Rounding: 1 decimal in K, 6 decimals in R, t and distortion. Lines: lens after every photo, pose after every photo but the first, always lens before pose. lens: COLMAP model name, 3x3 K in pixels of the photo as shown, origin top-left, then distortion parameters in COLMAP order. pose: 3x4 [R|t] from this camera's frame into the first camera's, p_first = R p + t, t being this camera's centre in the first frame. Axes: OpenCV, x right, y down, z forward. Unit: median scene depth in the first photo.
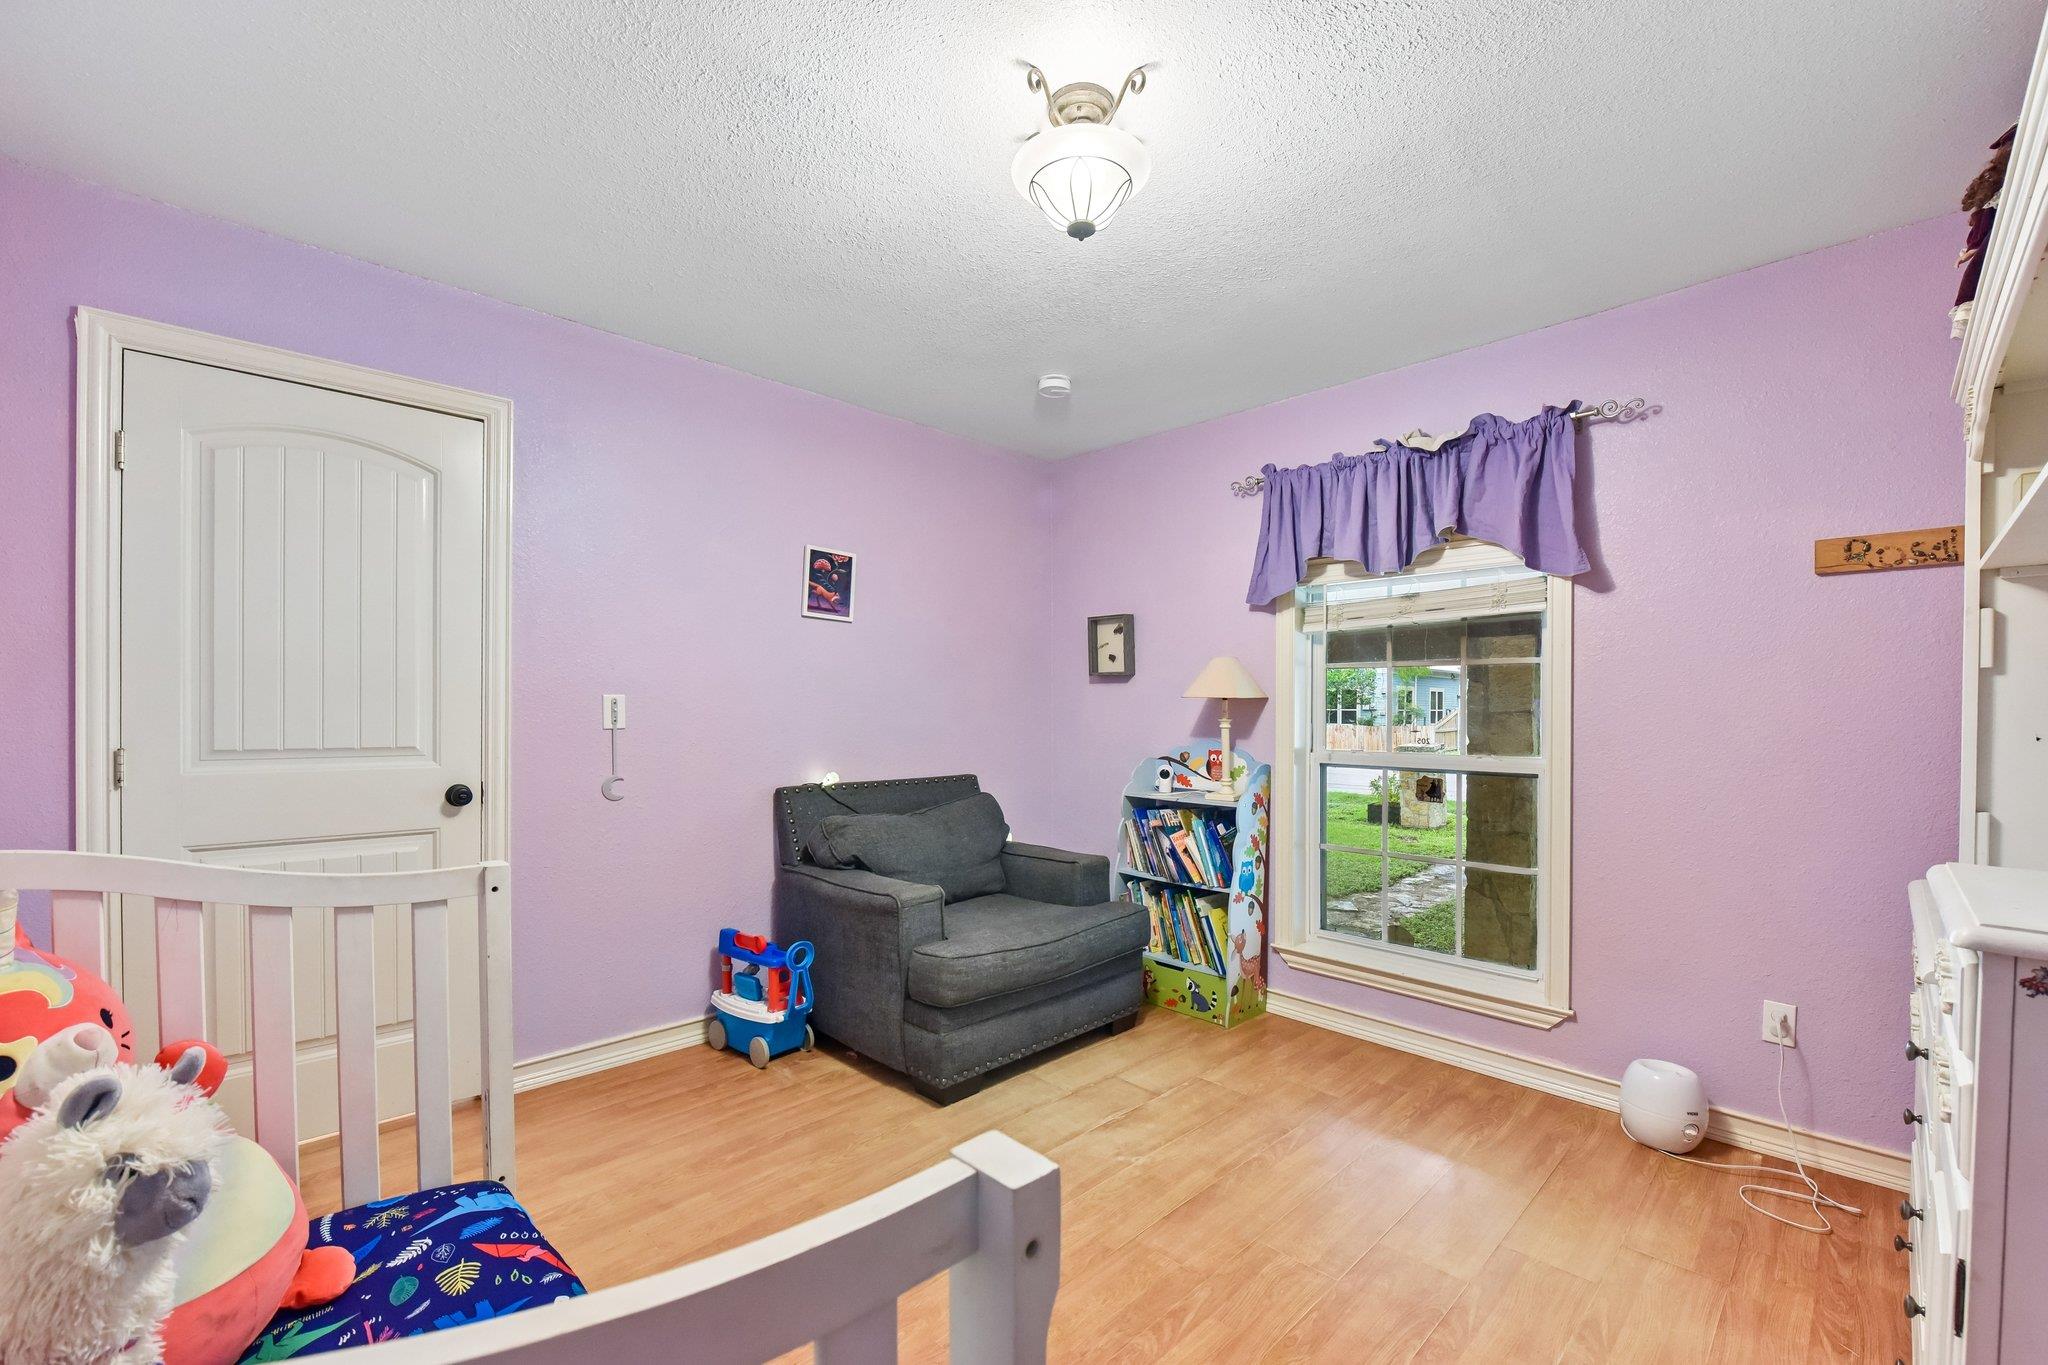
lens RADIAL K [[831.7, 0, 1026.5], [0, 831.7, 720.1], [0, 0, 1]] dist [-0.000607, -0.008053]
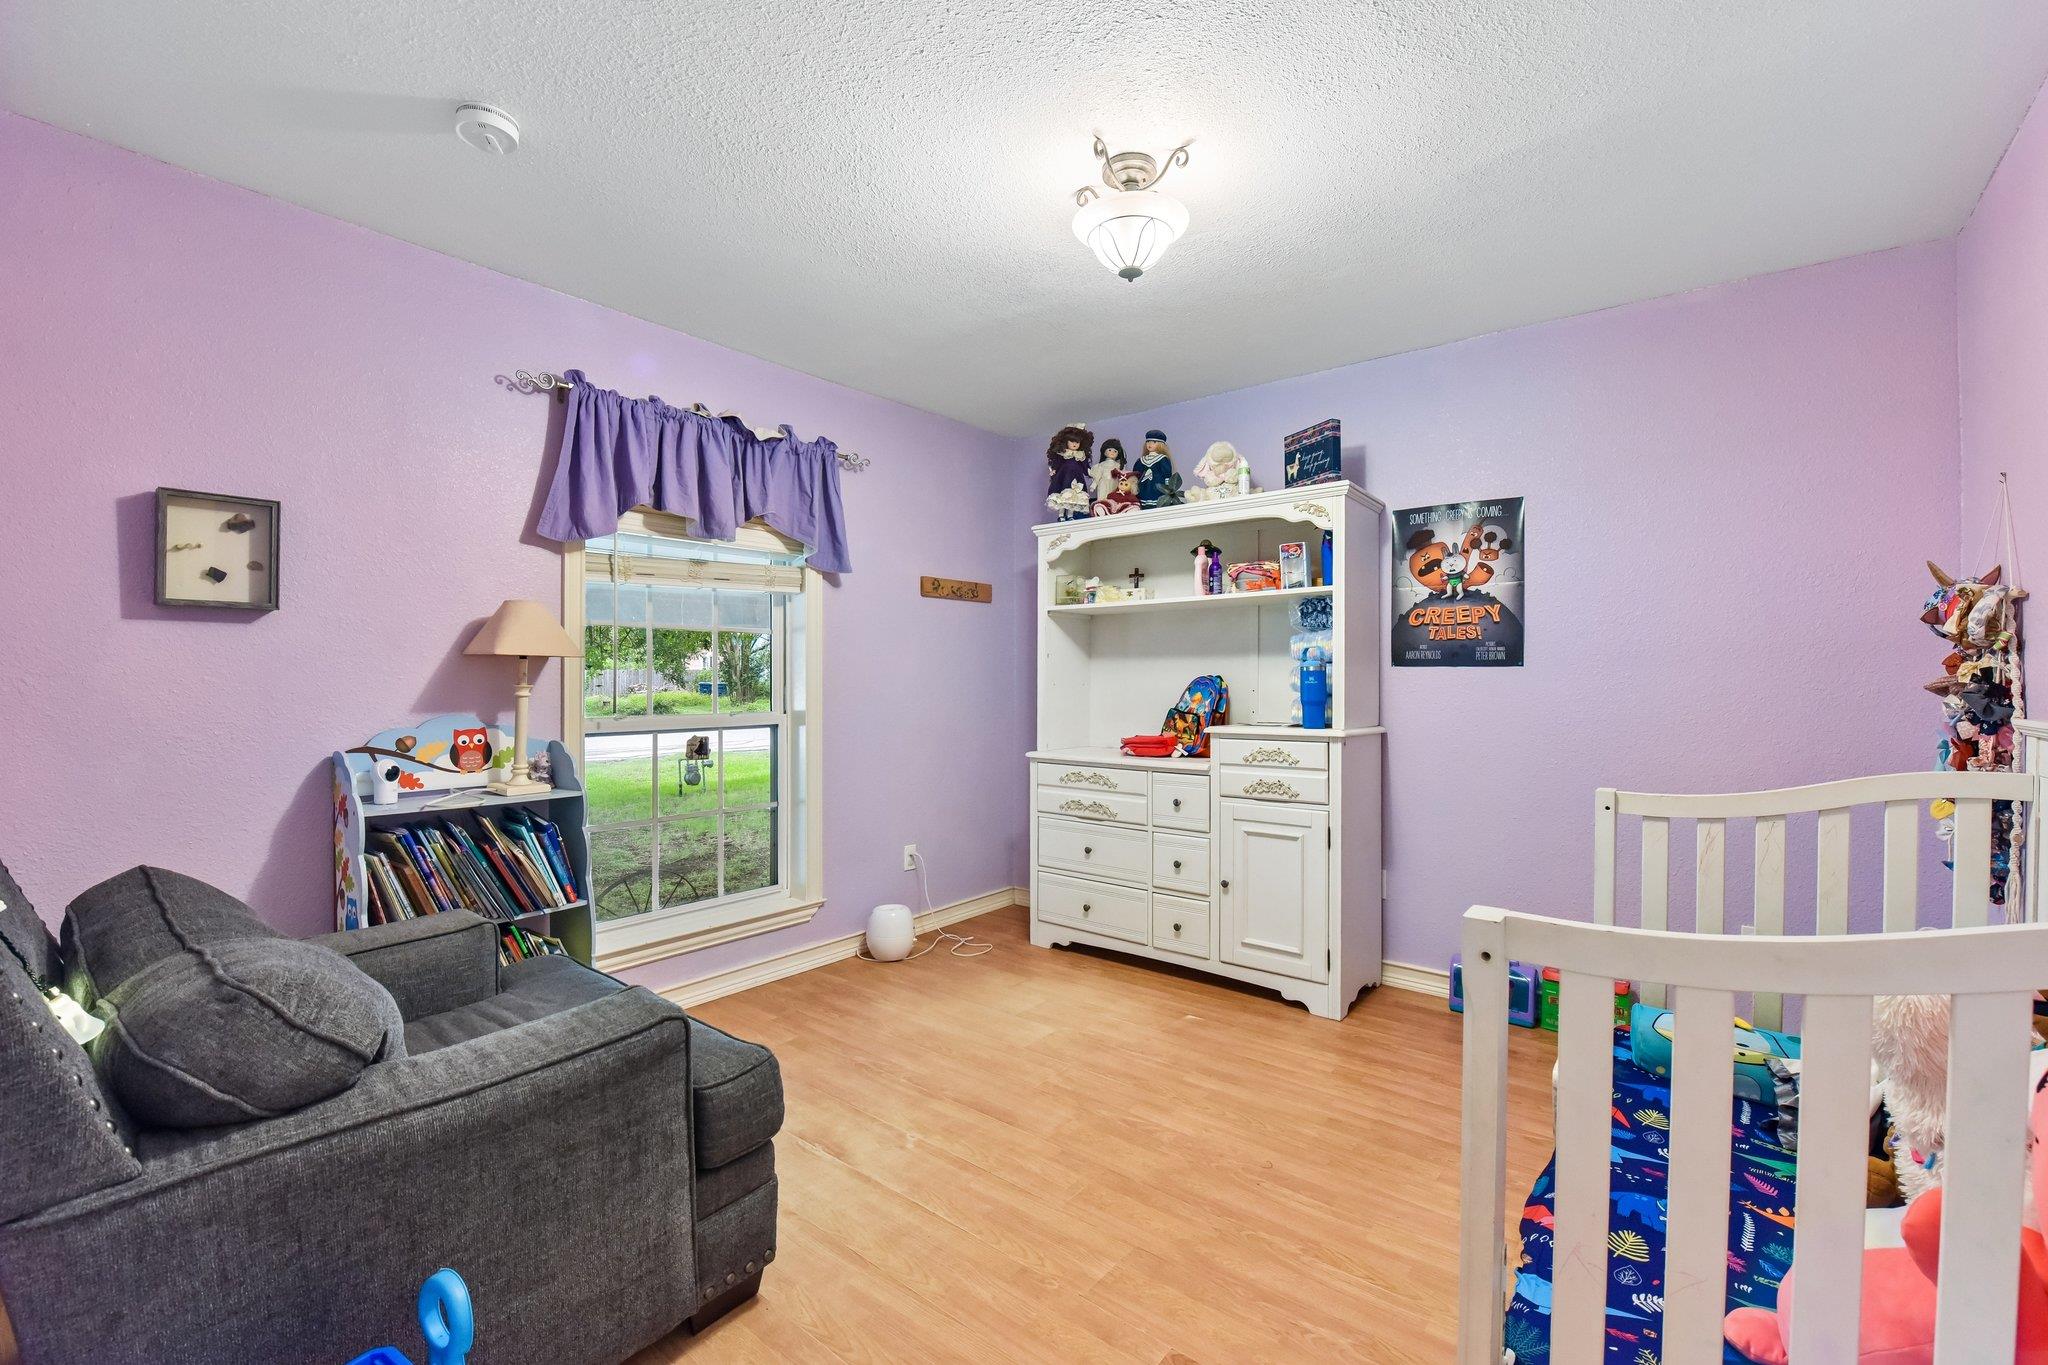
lens RADIAL K [[844.7, 0, 1036.7], [0, 844.7, 673.9], [0, 0, 1]] dist [-0.000936, -0.008513]
pose [[-0.107645, -0.003971, 0.994181, -0.614157], [0.011190, 0.999924, 0.005205, -0.010558], [-0.994126, 0.011685, -0.107592, 0.681844]]
